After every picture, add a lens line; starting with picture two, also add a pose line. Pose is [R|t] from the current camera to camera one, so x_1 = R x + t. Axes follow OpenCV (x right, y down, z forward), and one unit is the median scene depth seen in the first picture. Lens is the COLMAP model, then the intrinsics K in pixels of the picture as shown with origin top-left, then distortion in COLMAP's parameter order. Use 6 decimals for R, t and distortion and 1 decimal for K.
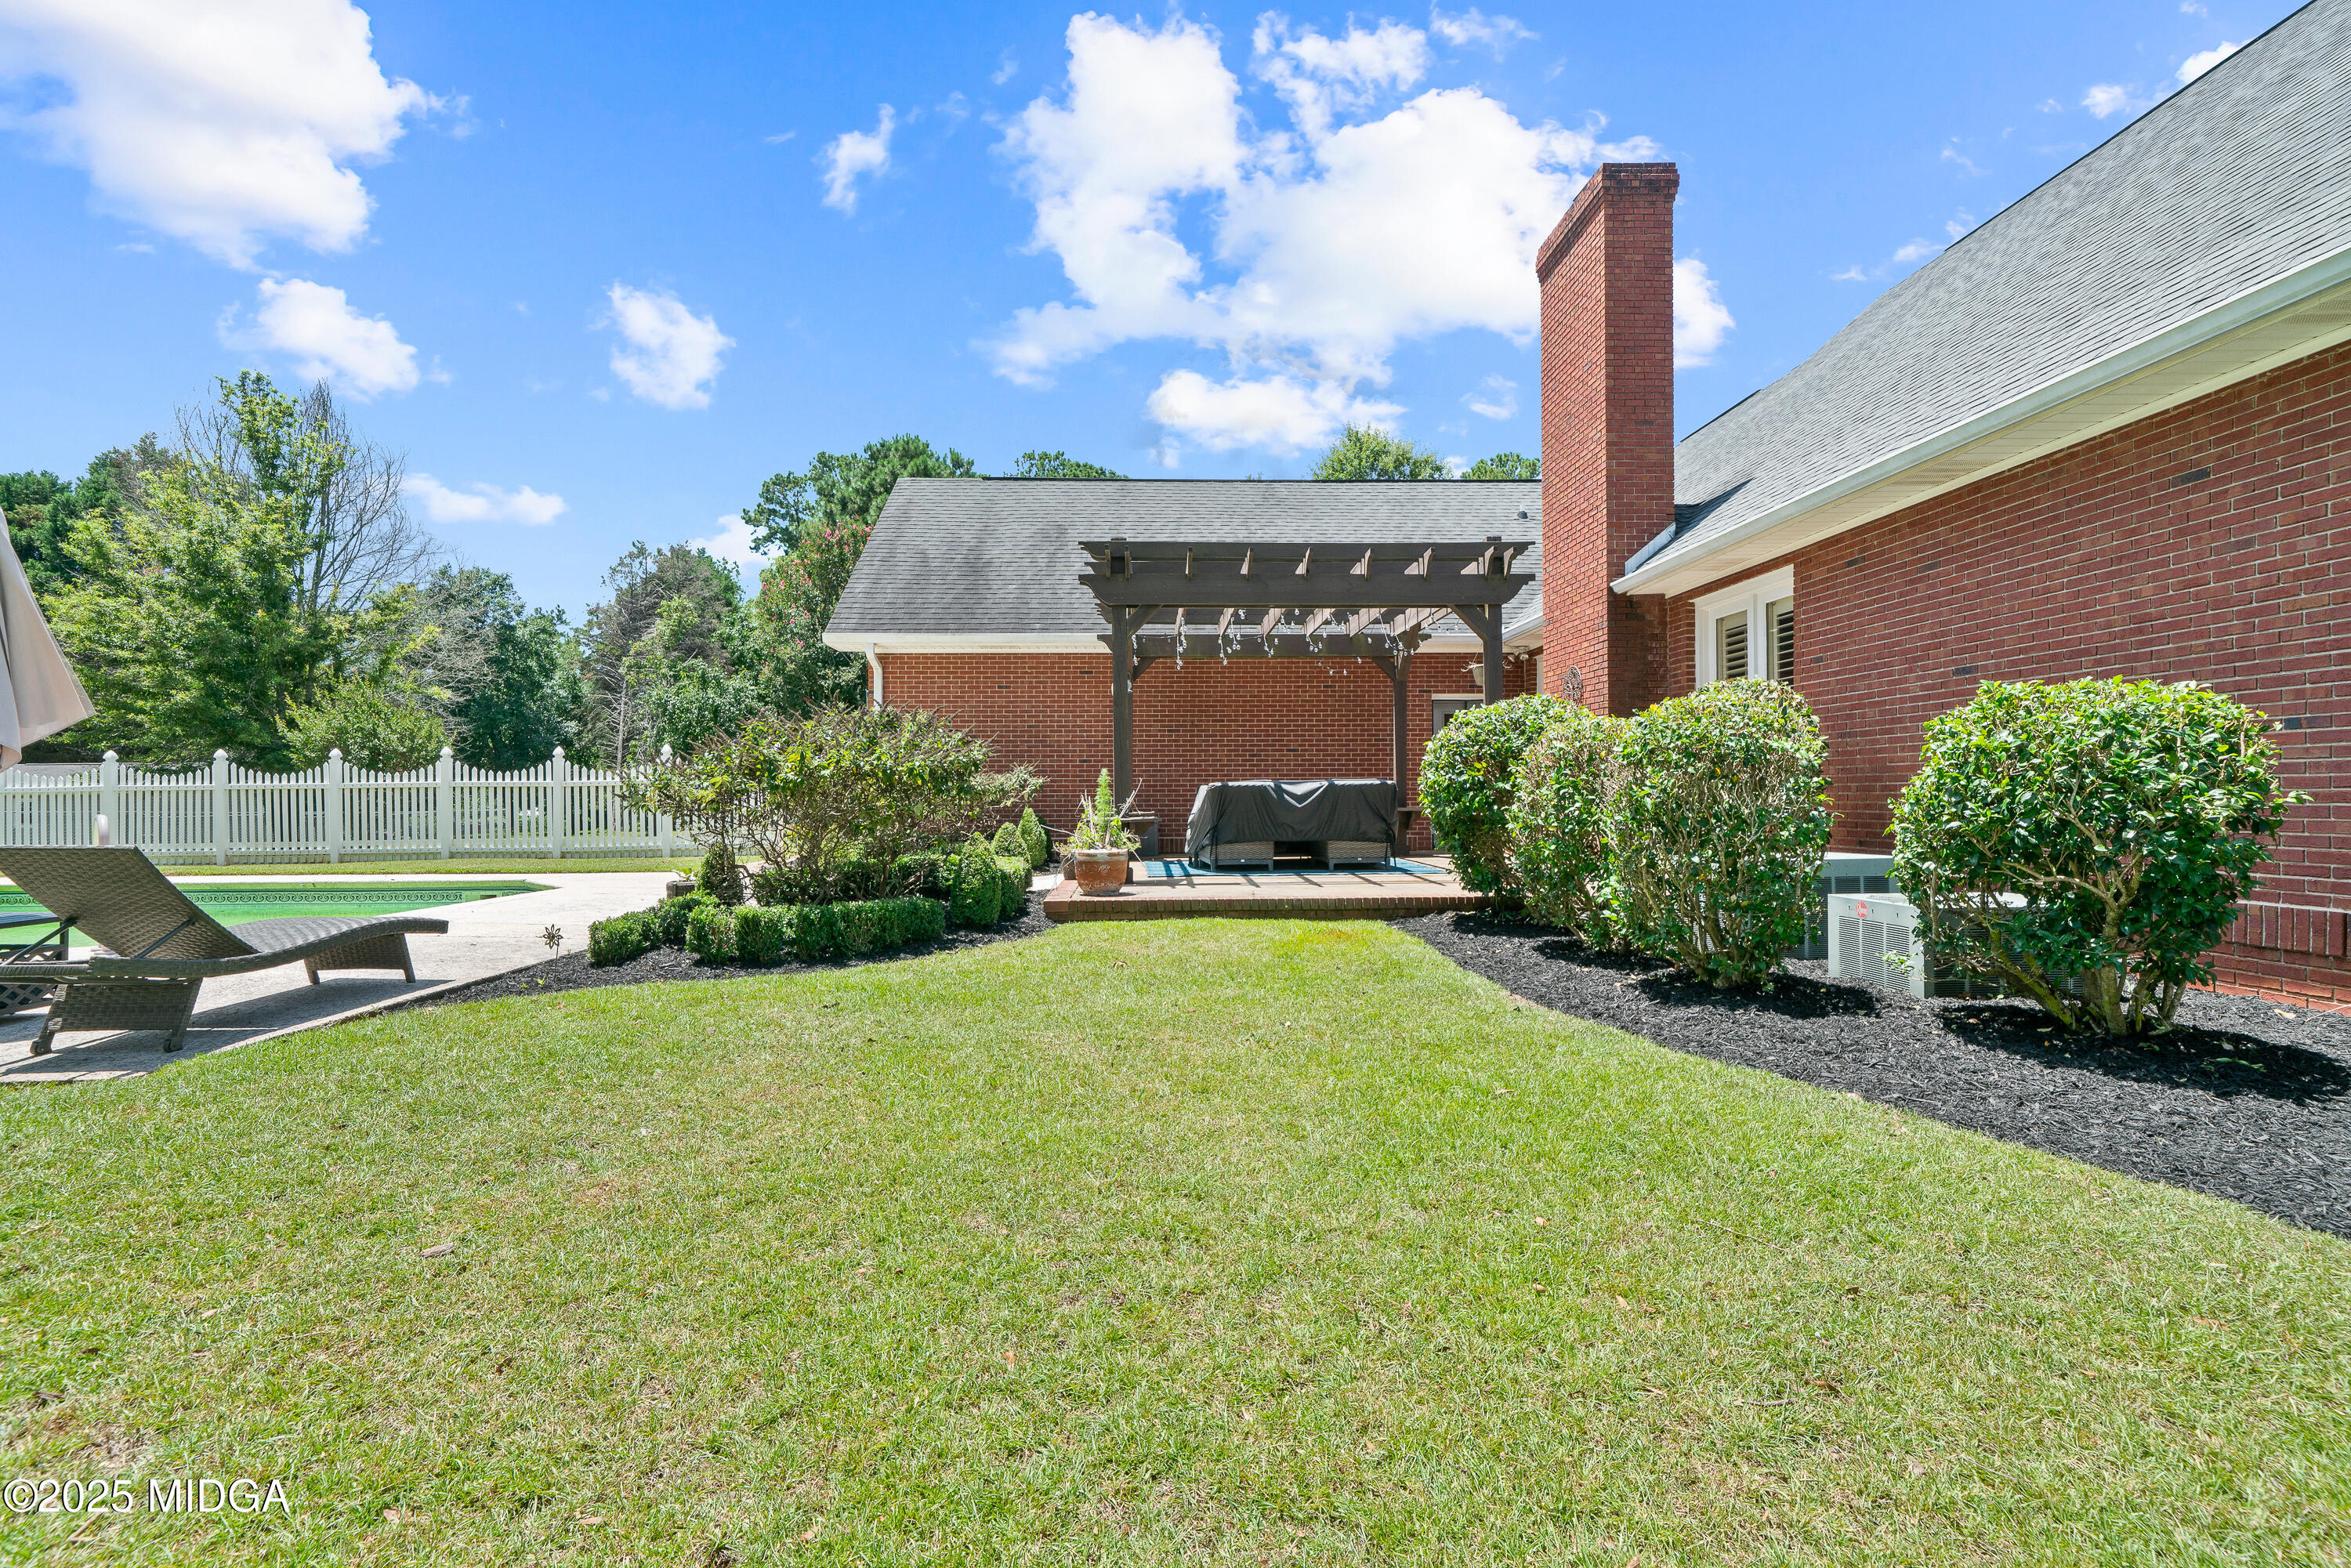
lens RADIAL K [[1039.4, 0, 1174.8], [0, 1039.4, 789.8], [0, 0, 1]] dist [0.002517, 0.000099]
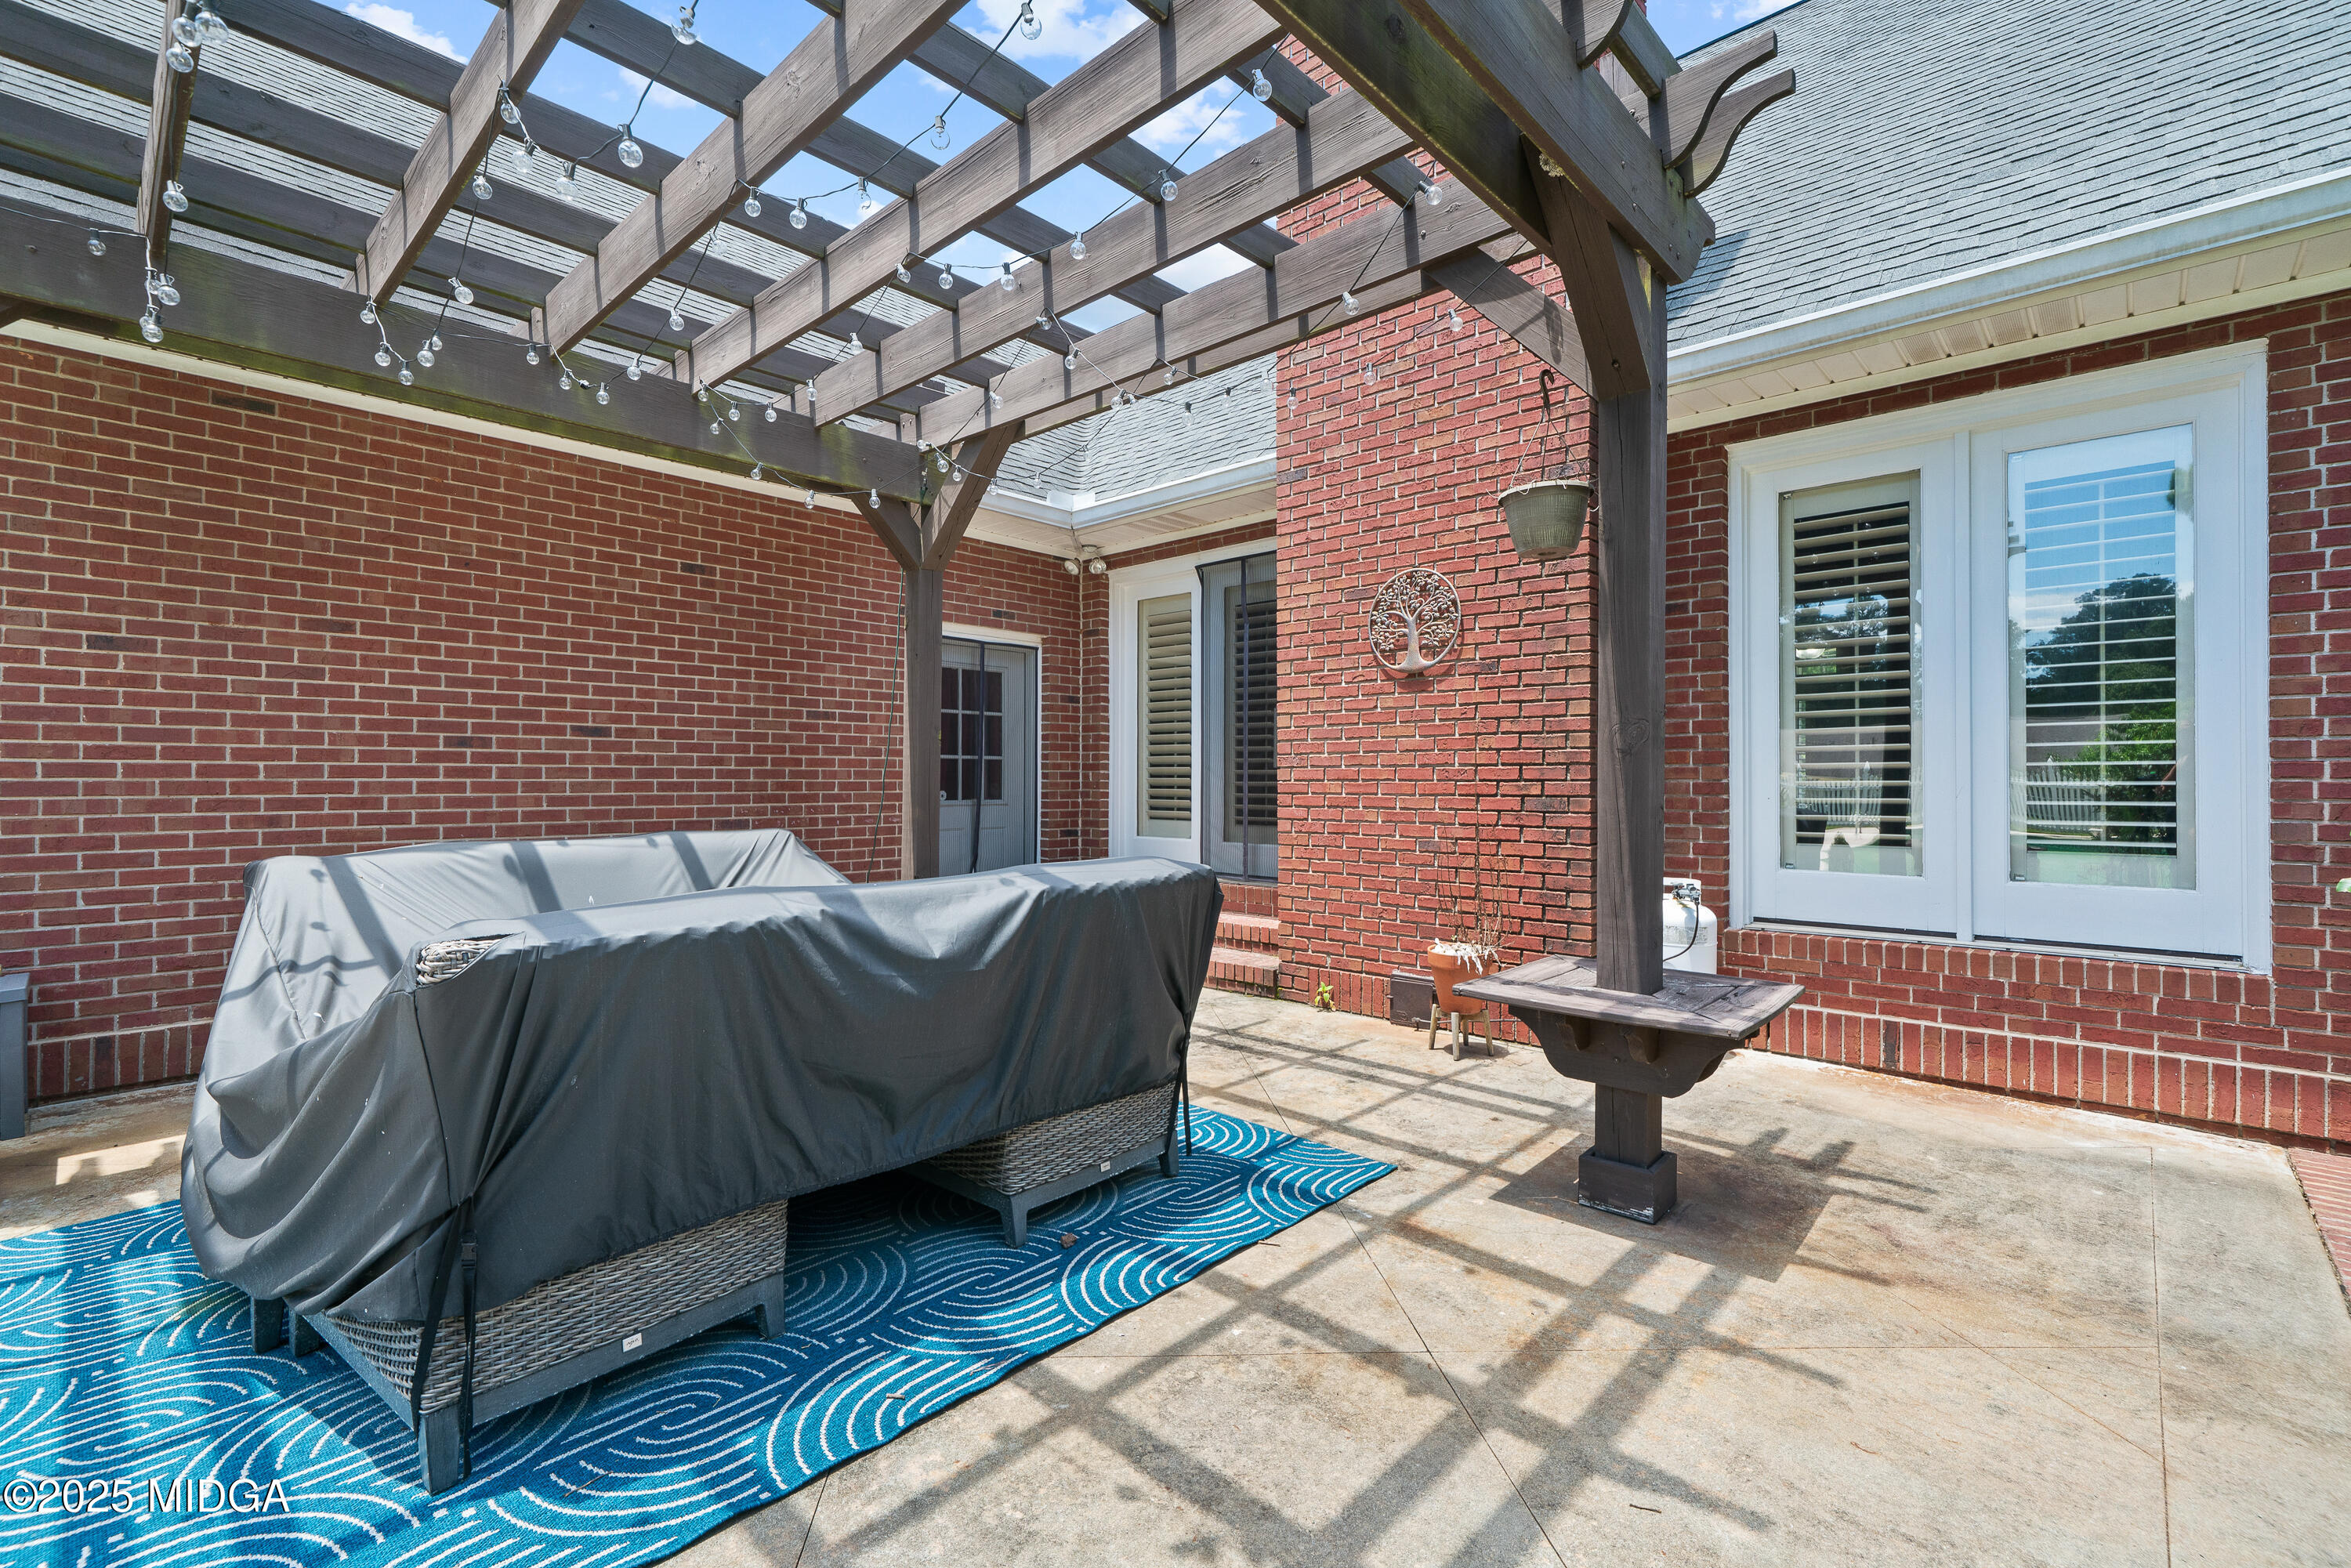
lens RADIAL K [[1039.4, 0, 1167.6], [0, 1039.4, 781.0], [0, 0, 1]] dist [0.002517, 0.000099]
pose [[0.692650, 0.011760, 0.721178, 0.000819], [-0.005641, 0.999925, -0.010888, -0.027565], [-0.721252, 0.003474, 0.692665, 0.811865]]
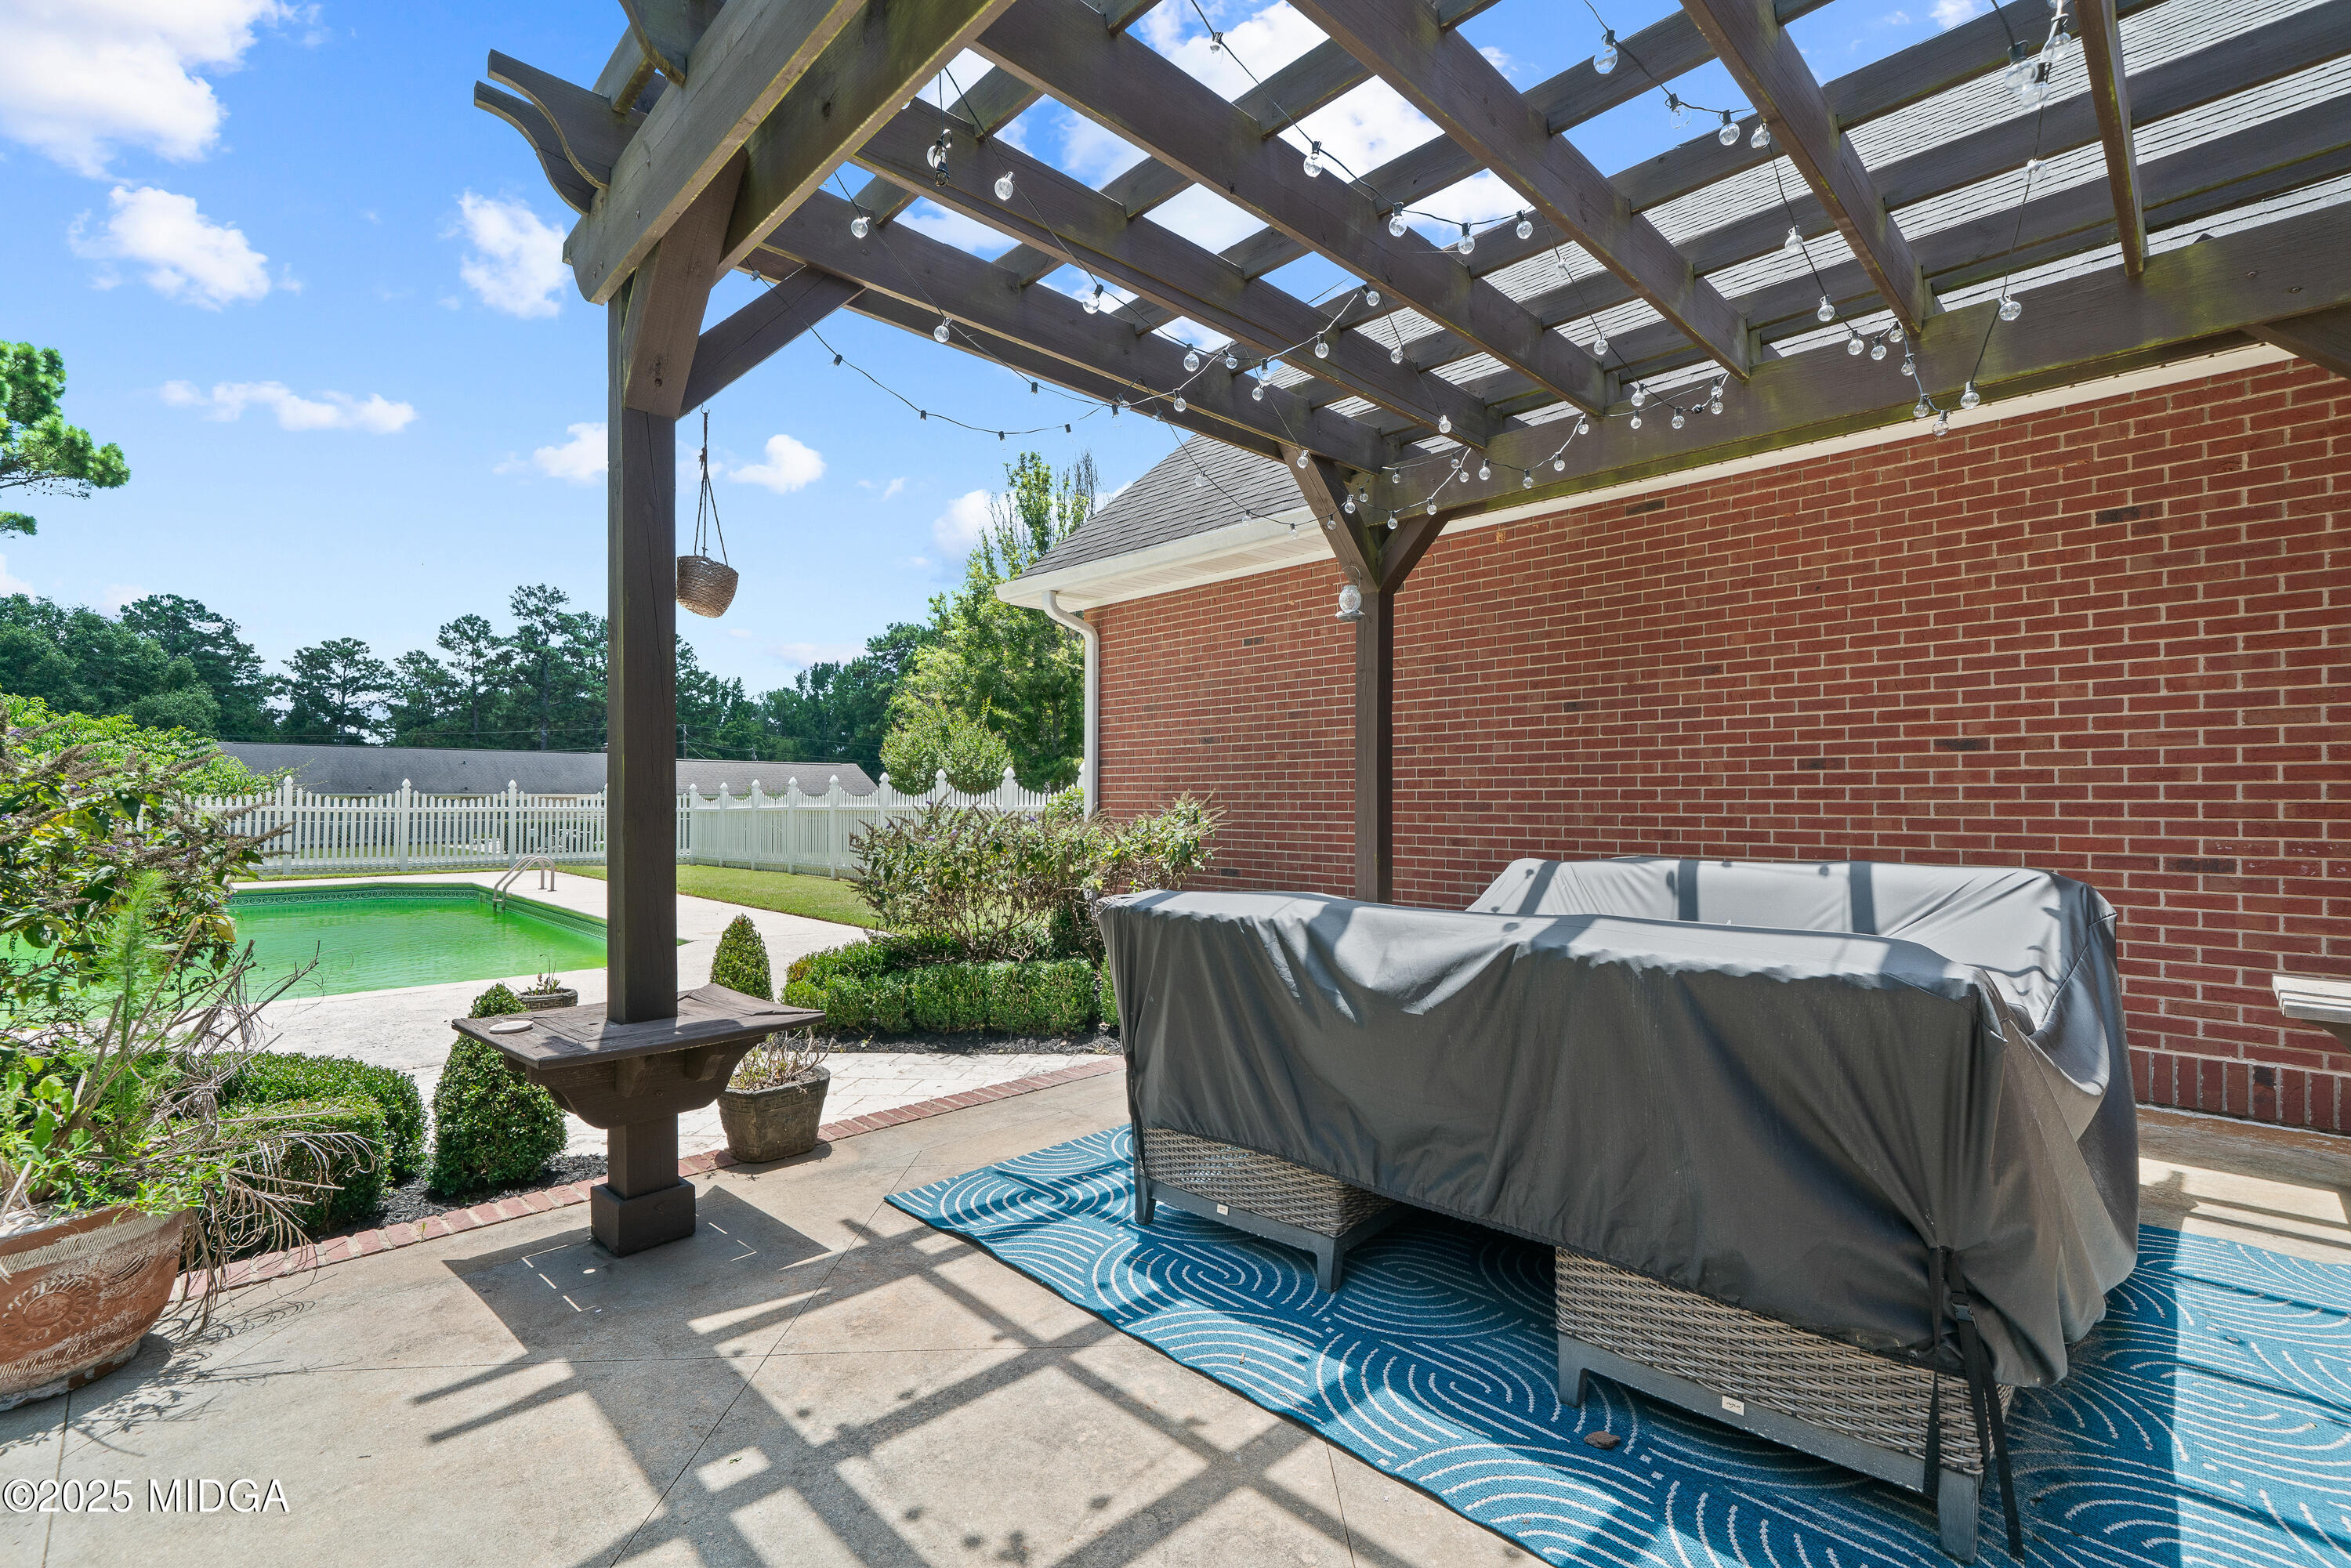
lens RADIAL K [[1039.4, 0, 1161.6], [0, 1039.4, 793.2], [0, 0, 1]] dist [0.002517, 0.000099]
pose [[0.685261, 0.004759, -0.728282, 0.231332], [-0.009282, 0.999955, -0.002199, -0.030842], [0.728238, 0.008266, 0.685274, 0.821173]]
